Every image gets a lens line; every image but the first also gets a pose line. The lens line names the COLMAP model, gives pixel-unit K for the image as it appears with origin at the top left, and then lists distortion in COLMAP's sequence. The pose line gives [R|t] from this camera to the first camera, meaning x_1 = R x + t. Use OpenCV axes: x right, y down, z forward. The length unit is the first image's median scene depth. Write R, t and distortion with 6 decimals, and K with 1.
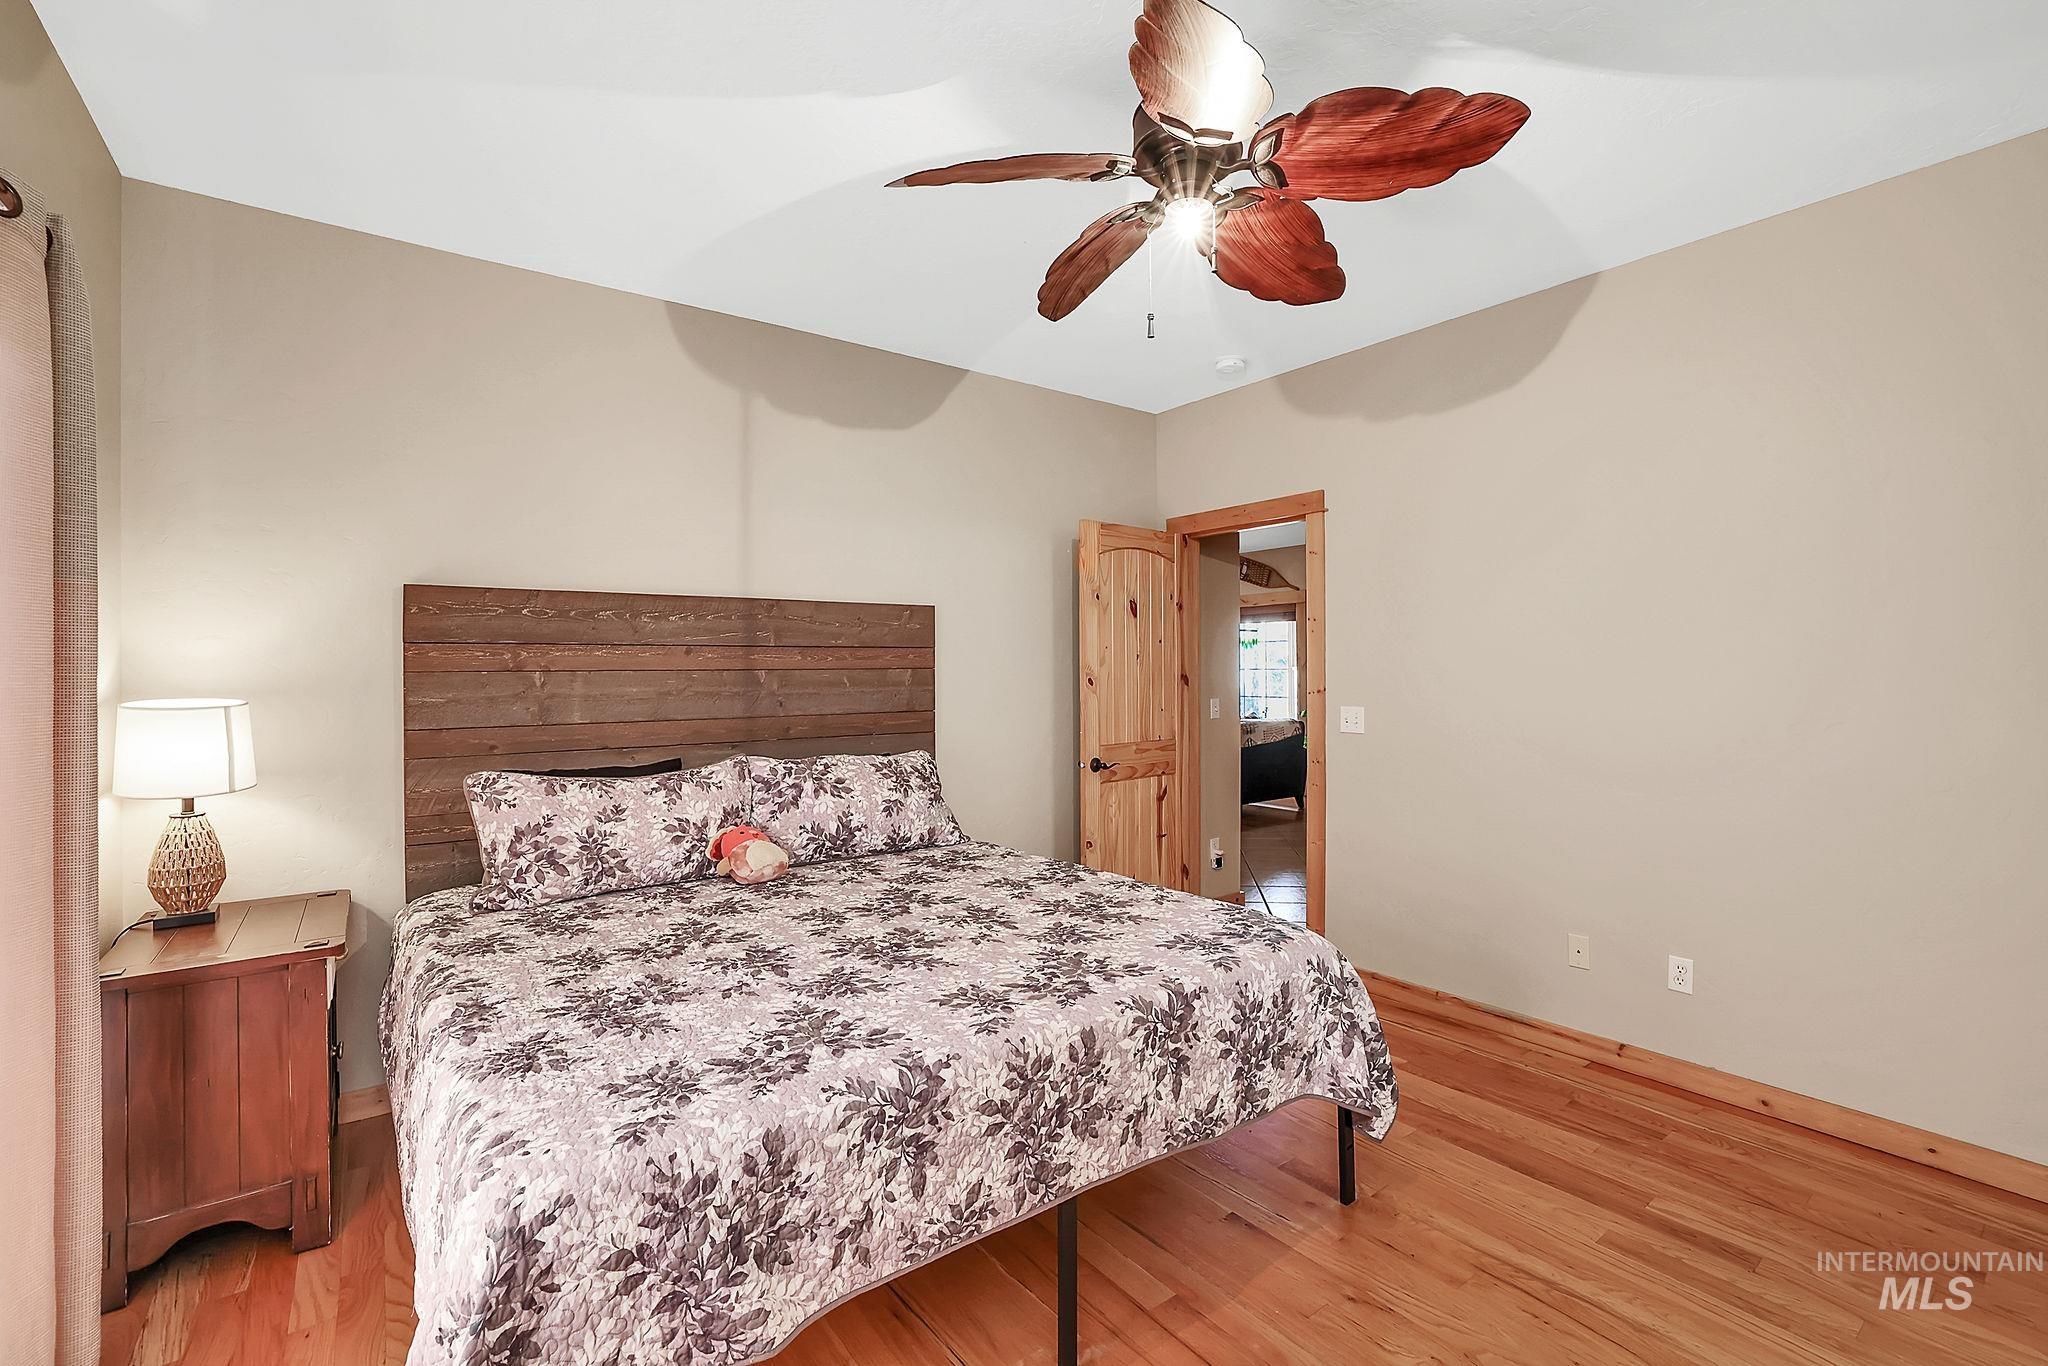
lens RADIAL K [[888.9, 0, 1014.0], [0, 888.9, 672.7], [0, 0, 1]] dist [-0.044962, 0.000453]
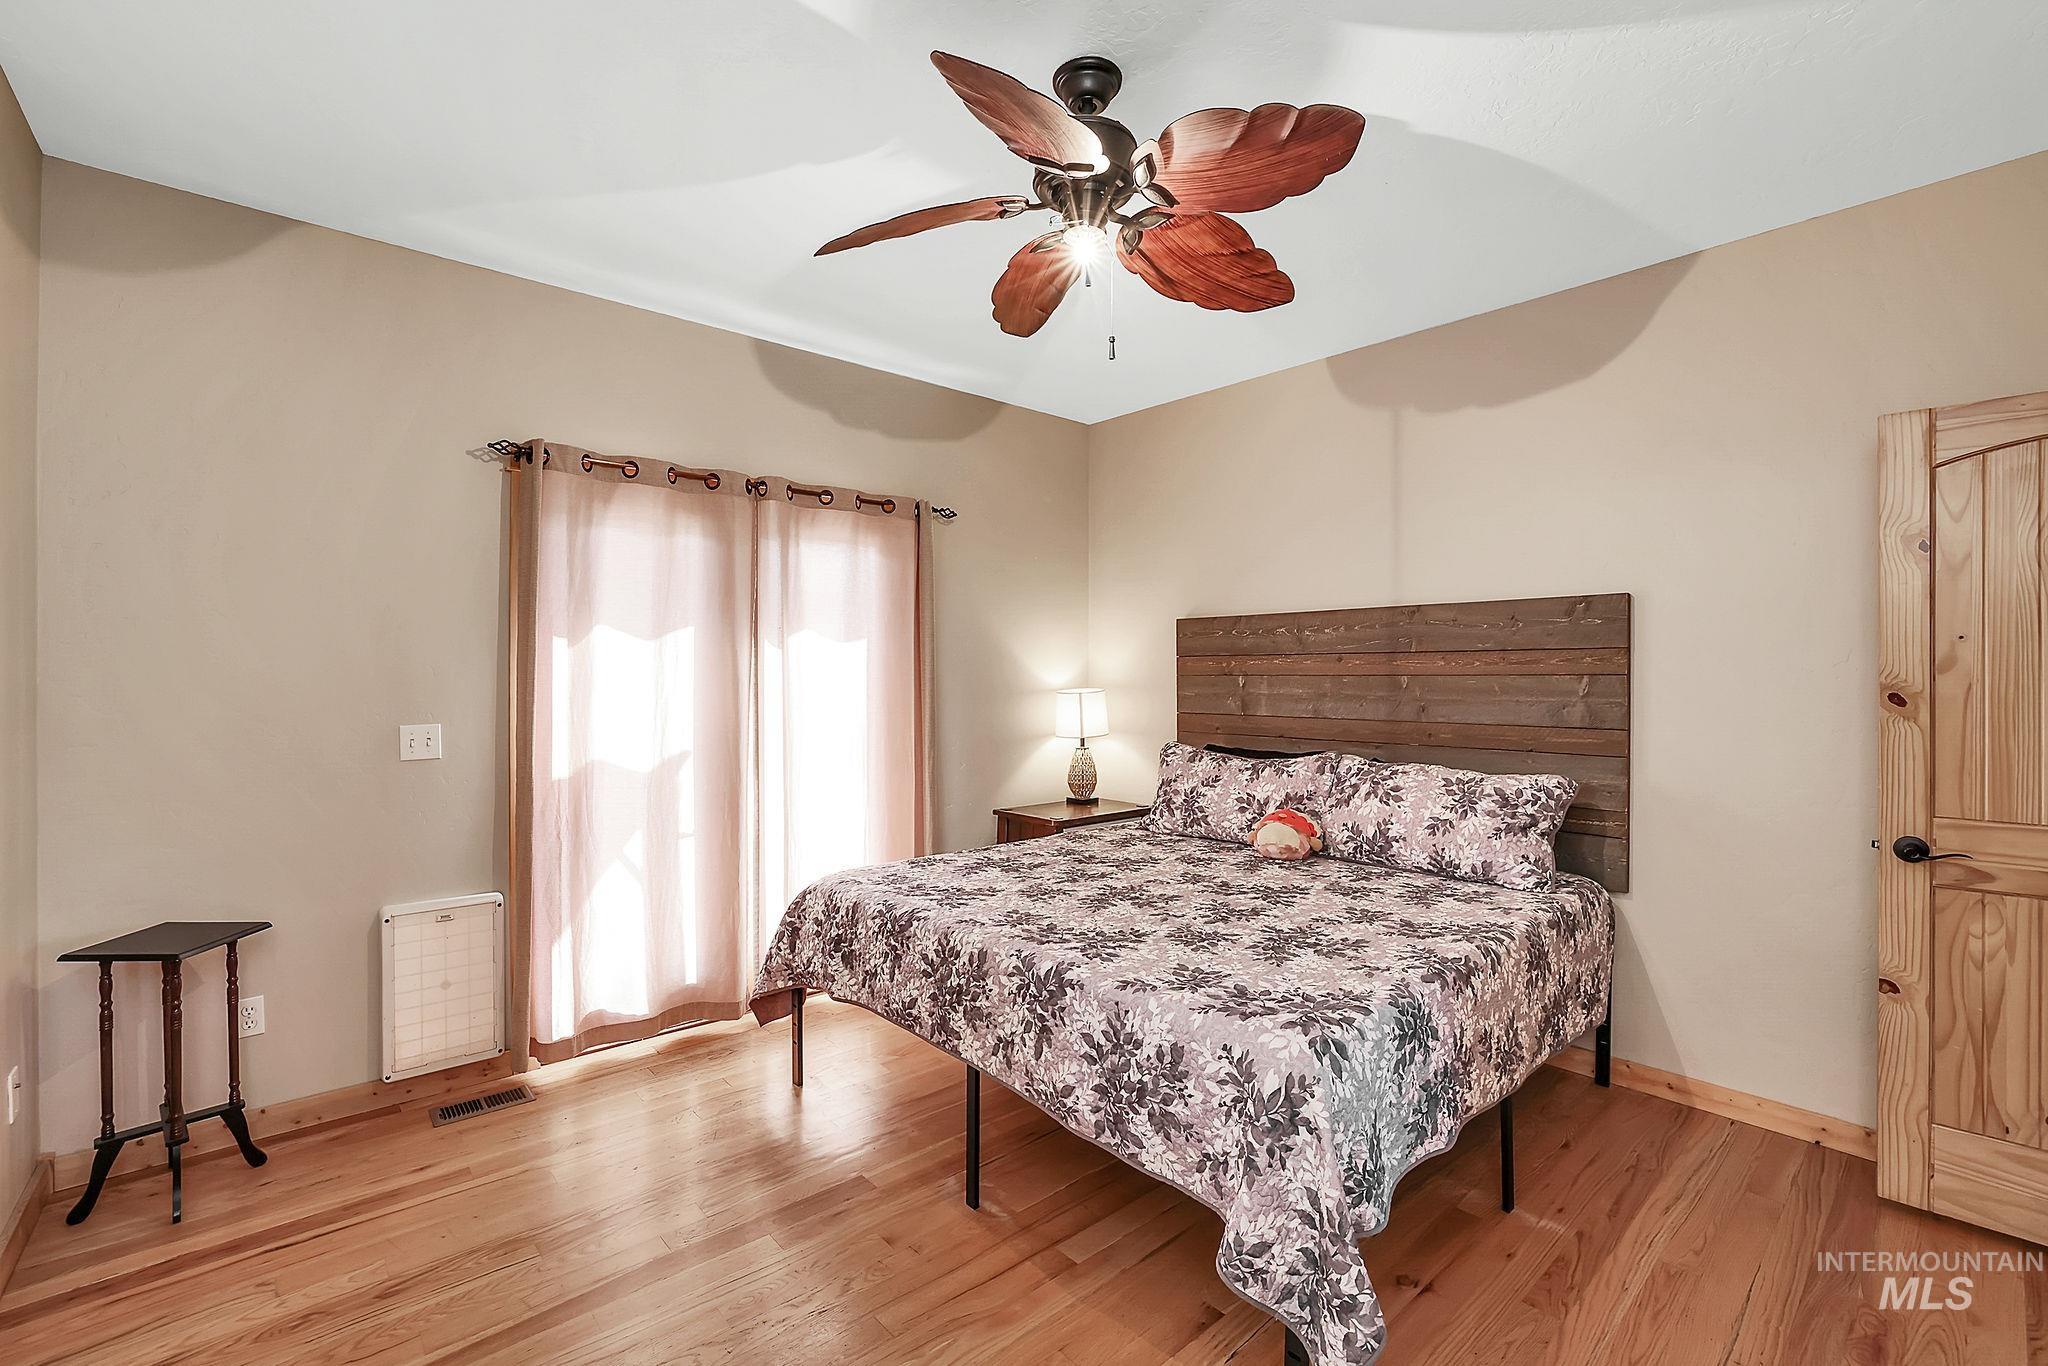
lens RADIAL K [[888.9, 0, 1014.0], [0, 888.9, 672.7], [0, 0, 1]] dist [-0.044962, 0.000453]
pose [[0.071991, 0.002406, -0.997402, 1.028084], [-0.005648, 0.999982, 0.002005, -0.008718], [0.997389, 0.005489, 0.072004, 0.695524]]
